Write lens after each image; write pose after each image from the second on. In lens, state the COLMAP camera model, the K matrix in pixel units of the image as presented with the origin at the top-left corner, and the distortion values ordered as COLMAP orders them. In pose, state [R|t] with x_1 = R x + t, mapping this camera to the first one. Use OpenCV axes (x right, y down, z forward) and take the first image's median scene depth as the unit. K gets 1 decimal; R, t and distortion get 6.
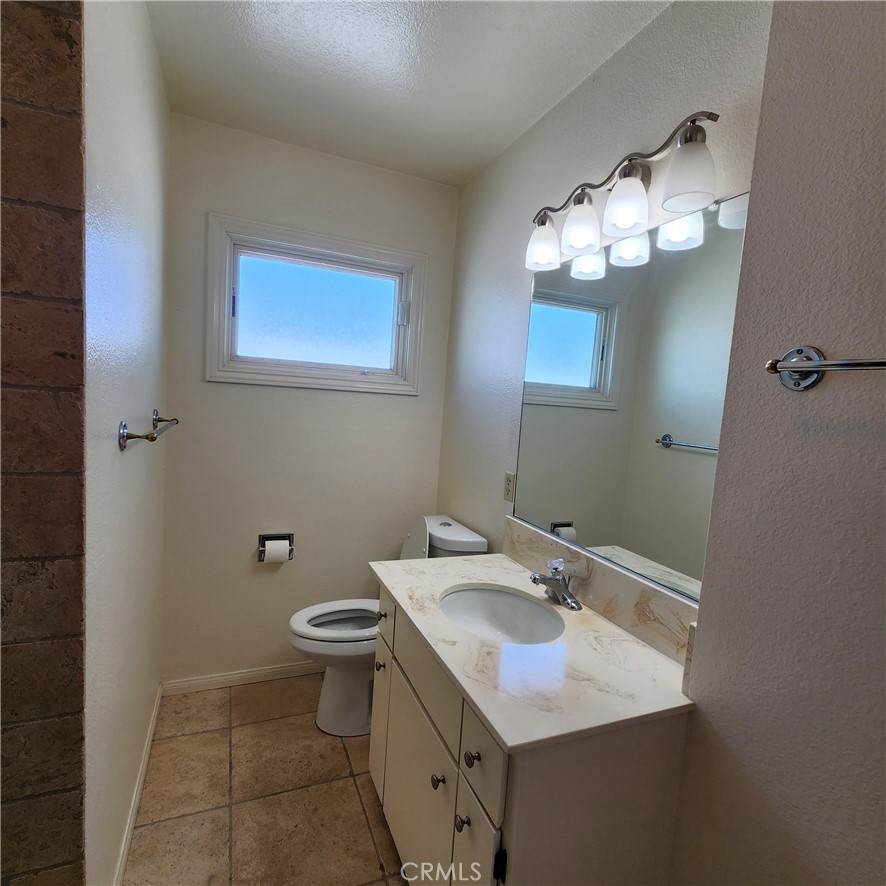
lens RADIAL K [[493.3, 0, 443.0], [0, 493.3, 443.0], [0, 0, 1]] dist [0.006423, -0.001988]
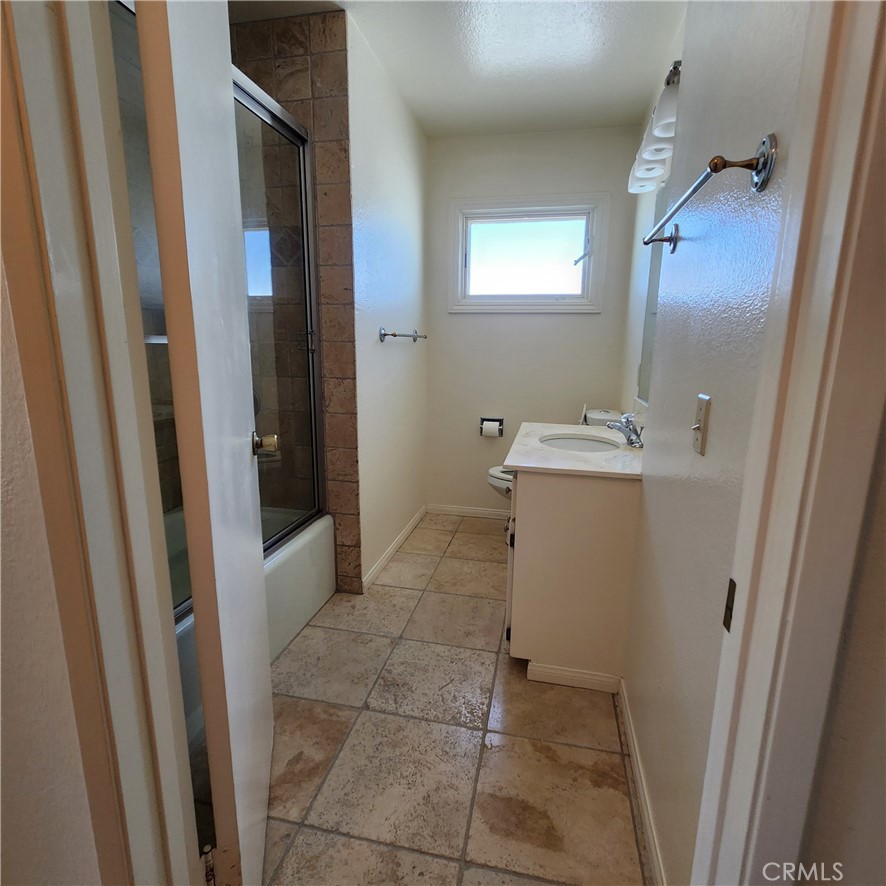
lens RADIAL K [[493.3, 0, 443.0], [0, 493.3, 443.0], [0, 0, 1]] dist [0.006423, -0.001988]
pose [[0.814191, 0.060764, -0.577408, 0.593626], [-0.010772, 0.995918, 0.089617, 0.197935], [0.580496, -0.066746, 0.811523, -0.405135]]
